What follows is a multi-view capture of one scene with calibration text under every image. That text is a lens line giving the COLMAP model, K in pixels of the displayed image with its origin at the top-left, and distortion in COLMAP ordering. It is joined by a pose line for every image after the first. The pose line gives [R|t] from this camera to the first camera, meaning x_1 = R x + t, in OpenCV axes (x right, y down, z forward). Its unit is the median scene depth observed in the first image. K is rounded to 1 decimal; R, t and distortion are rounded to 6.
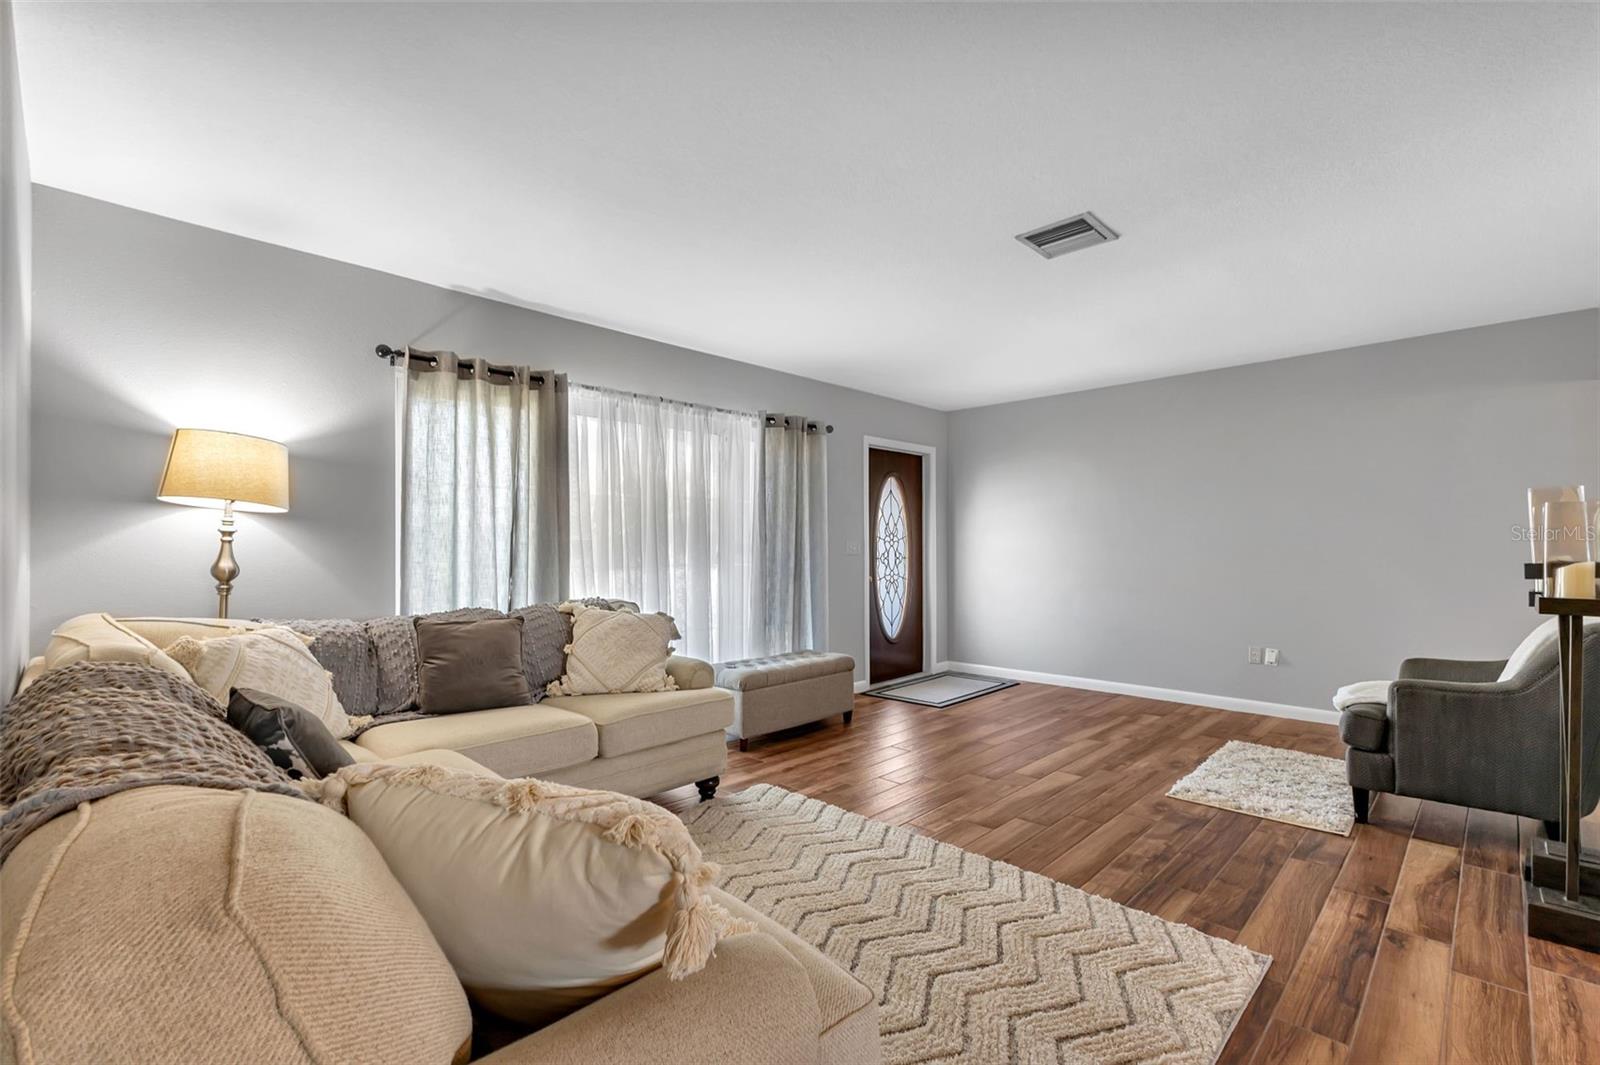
lens RADIAL K [[734.3, 0, 800.0], [0, 734.3, 532.5], [0, 0, 1]] dist [0.012649, 0.000231]
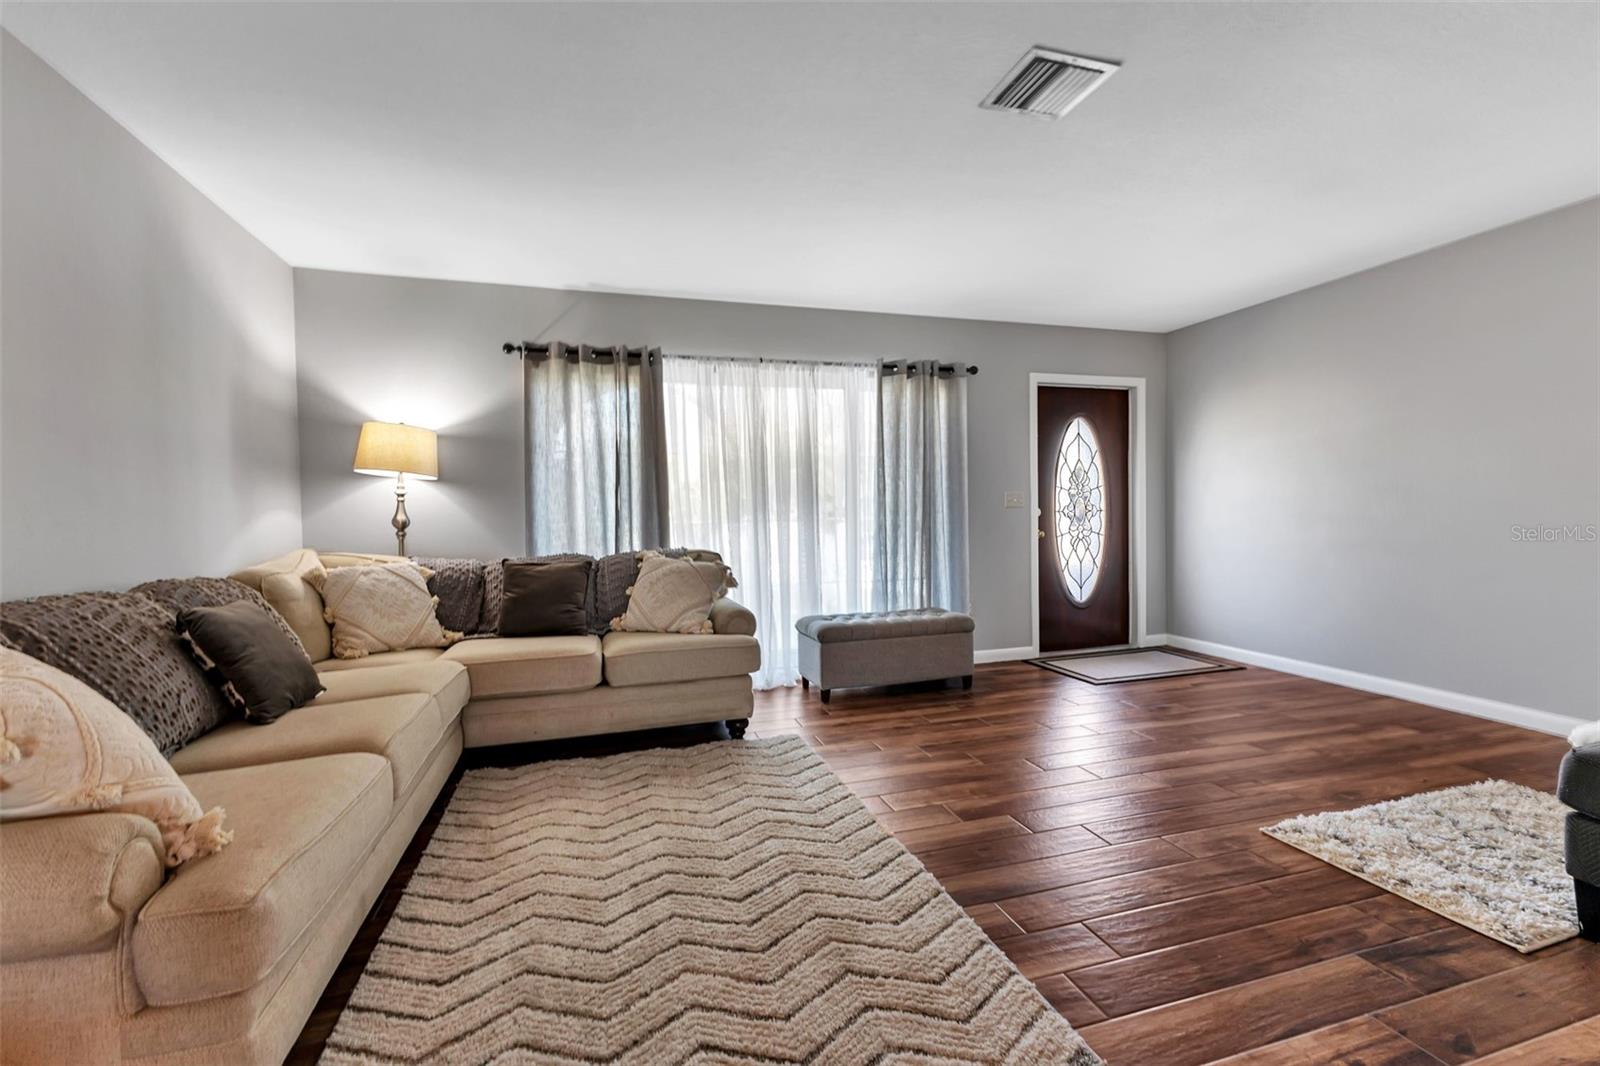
lens RADIAL K [[706.2, 0, 801.6], [0, 706.2, 524.1], [0, 0, 1]] dist [0.007941, -0.000200]
pose [[0.863789, -0.002822, -0.503846, 0.426331], [0.023842, 0.999093, 0.035279, 0.020966], [0.503290, -0.042487, 0.863073, 0.176131]]
